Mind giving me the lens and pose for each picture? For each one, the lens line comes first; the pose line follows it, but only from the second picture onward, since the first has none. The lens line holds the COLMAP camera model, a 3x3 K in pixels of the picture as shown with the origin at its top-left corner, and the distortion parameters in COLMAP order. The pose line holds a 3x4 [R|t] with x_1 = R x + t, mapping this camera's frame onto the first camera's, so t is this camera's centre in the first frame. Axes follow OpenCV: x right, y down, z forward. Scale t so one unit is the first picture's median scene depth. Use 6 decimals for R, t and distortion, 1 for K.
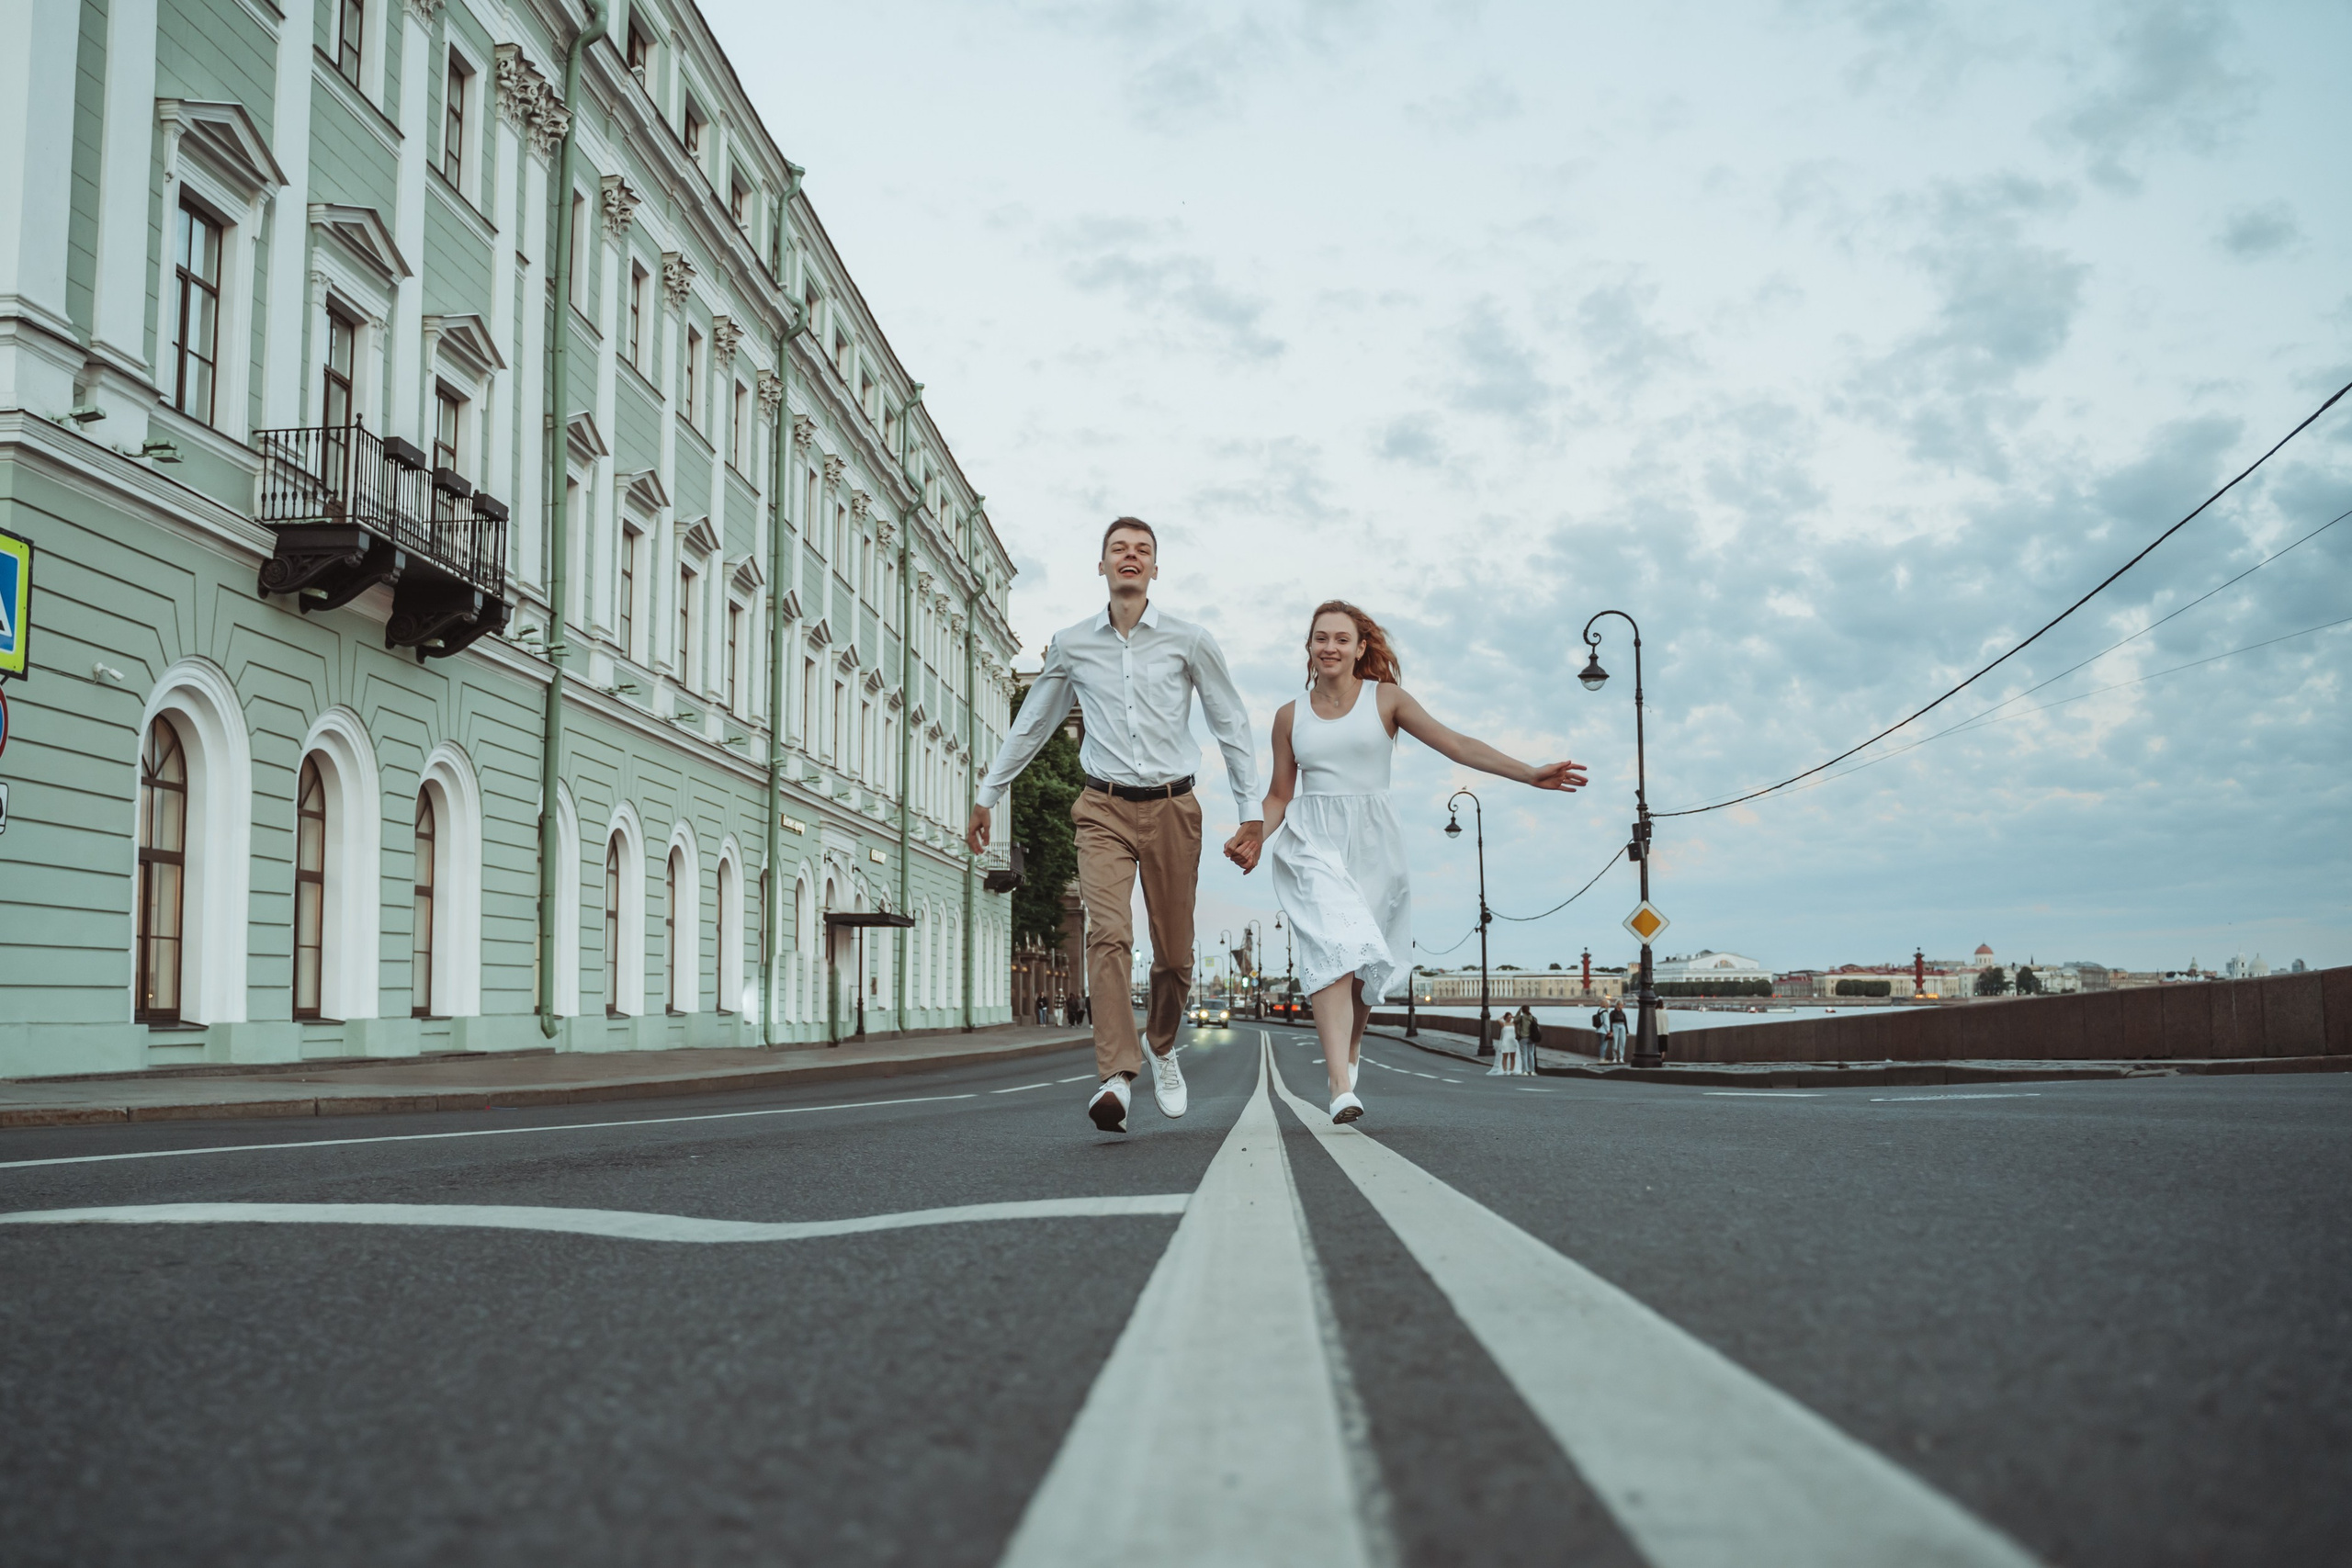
lens RADIAL K [[2049.6, 0, 1171.2], [0, 2049.6, 836.1], [0, 0, 1]] dist [-0.117225, 0.095157]
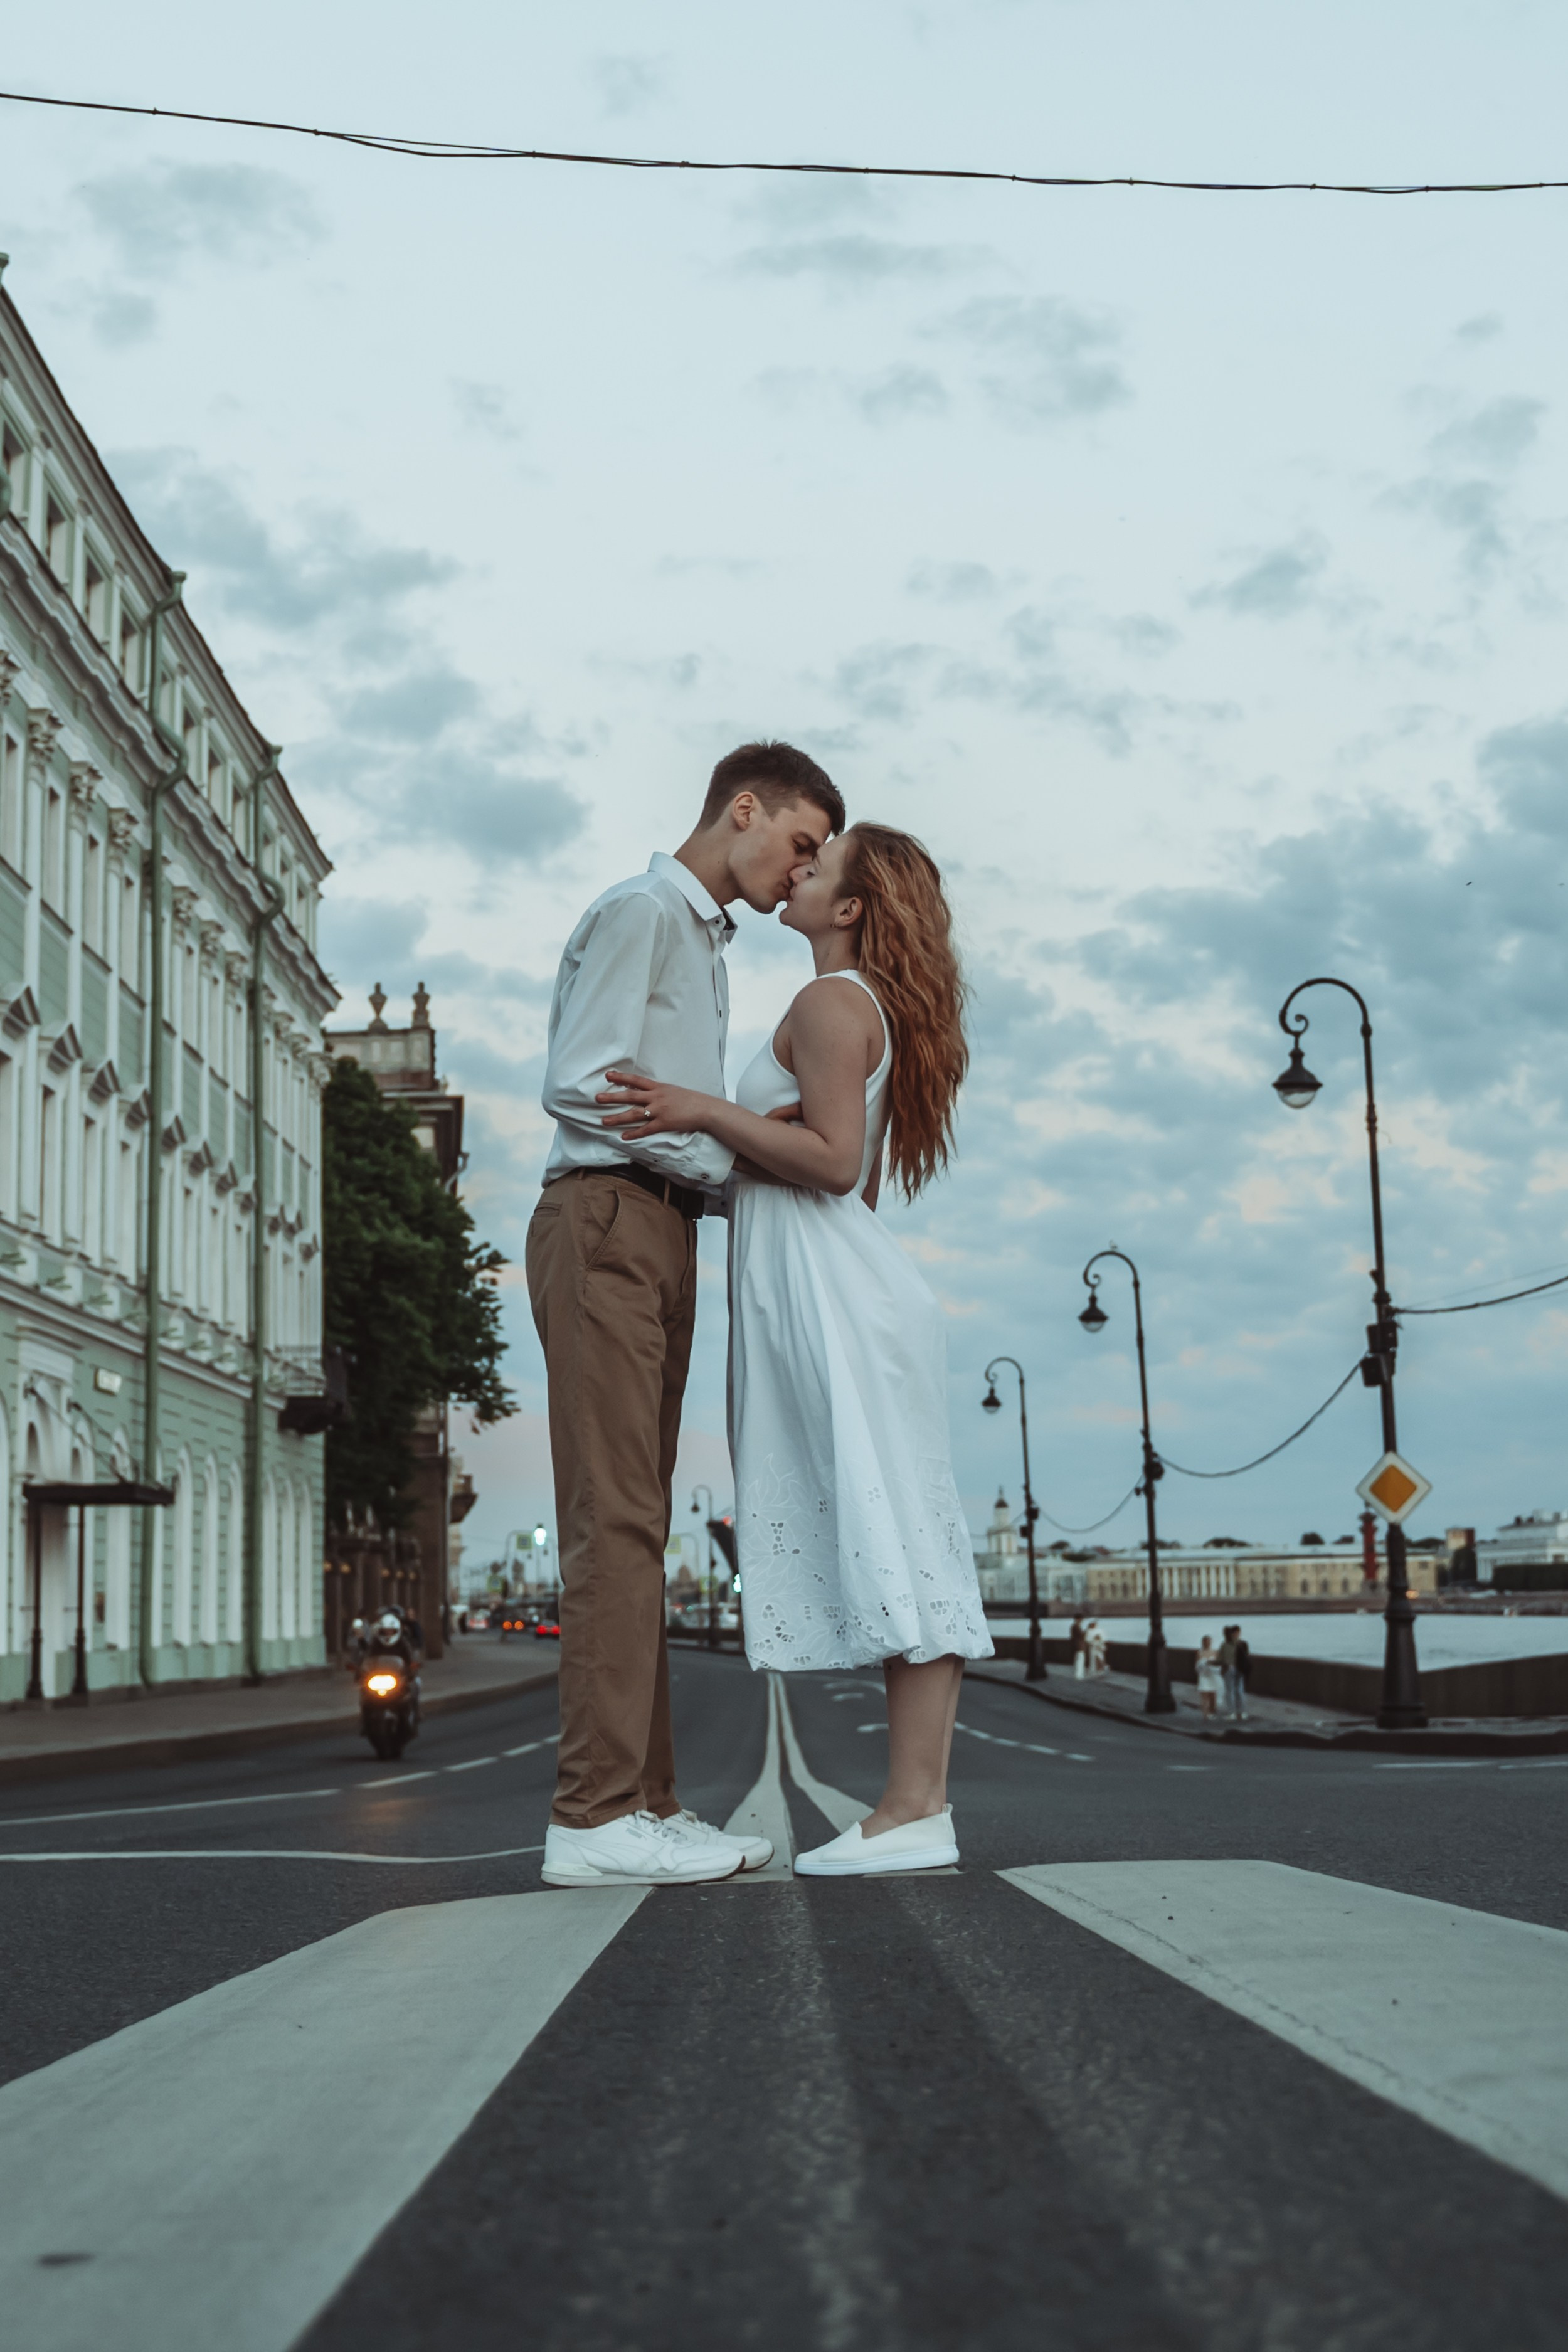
lens RADIAL K [[2153.3, 0, 744.5], [0, 2153.3, 1228.8], [0, 0, 1]] dist [-0.112583, 0.082699]
pose [[0.999244, -0.009480, 0.037709, 0.015832], [0.014110, 0.992121, -0.124487, 0.045823], [-0.036232, 0.124925, 0.991504, 0.393970]]
